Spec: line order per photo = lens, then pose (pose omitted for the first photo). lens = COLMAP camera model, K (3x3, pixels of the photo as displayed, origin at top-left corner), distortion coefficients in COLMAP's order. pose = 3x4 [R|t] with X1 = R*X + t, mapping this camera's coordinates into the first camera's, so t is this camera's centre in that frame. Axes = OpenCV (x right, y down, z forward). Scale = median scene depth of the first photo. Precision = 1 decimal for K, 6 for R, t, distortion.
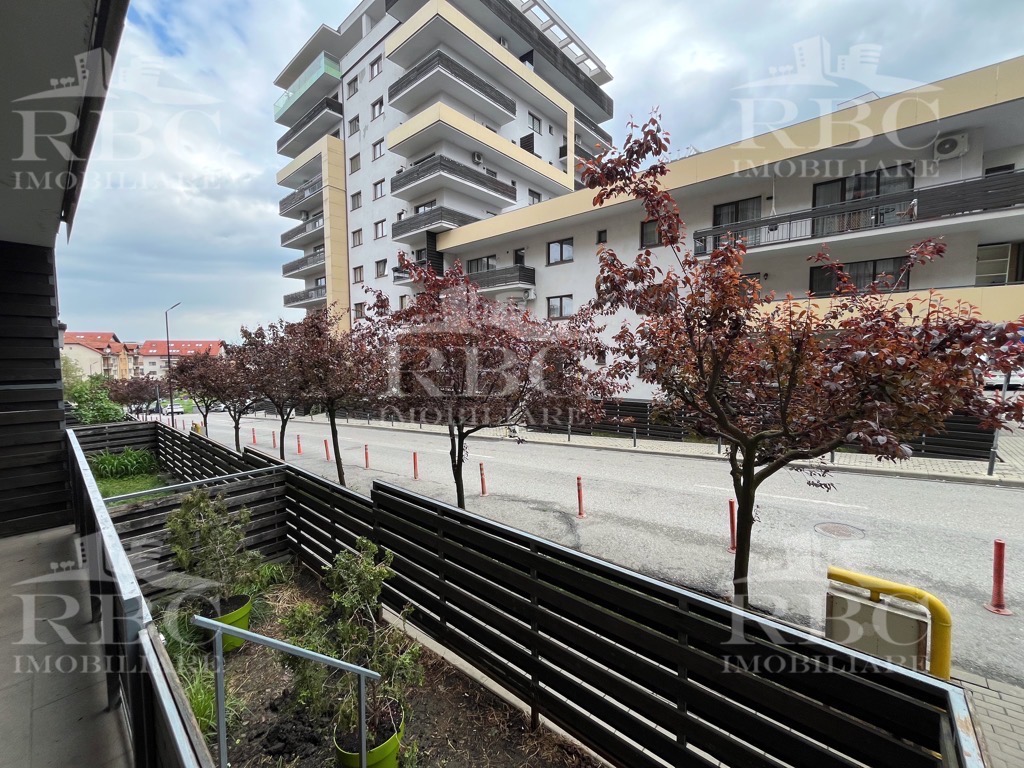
lens RADIAL K [[420.2, 0, 512.0], [0, 420.2, 384.0], [0, 0, 1]] dist [0.000383, 0.000056]
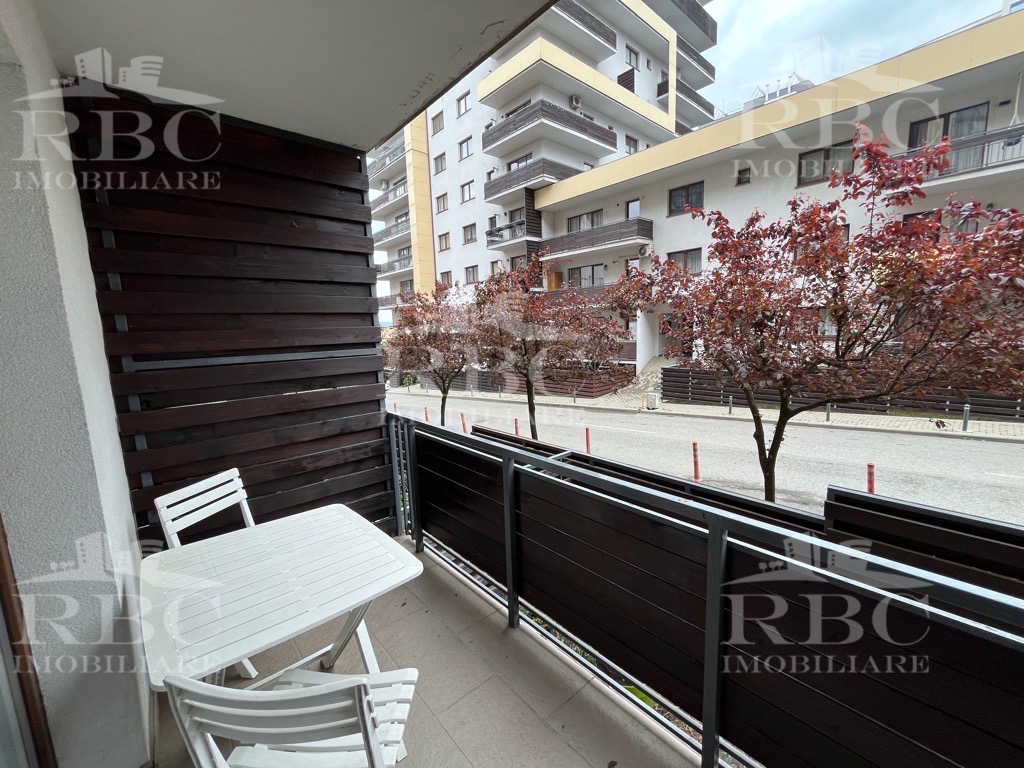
lens RADIAL K [[411.9, 0, 512.0], [0, 411.9, 384.0], [0, 0, 1]] dist [-0.001280, 0.000178]
pose [[0.993046, -0.016159, -0.116611, -0.119189], [0.025268, 0.996706, 0.077060, -0.002128], [0.114982, -0.079470, 0.990184, 0.052859]]
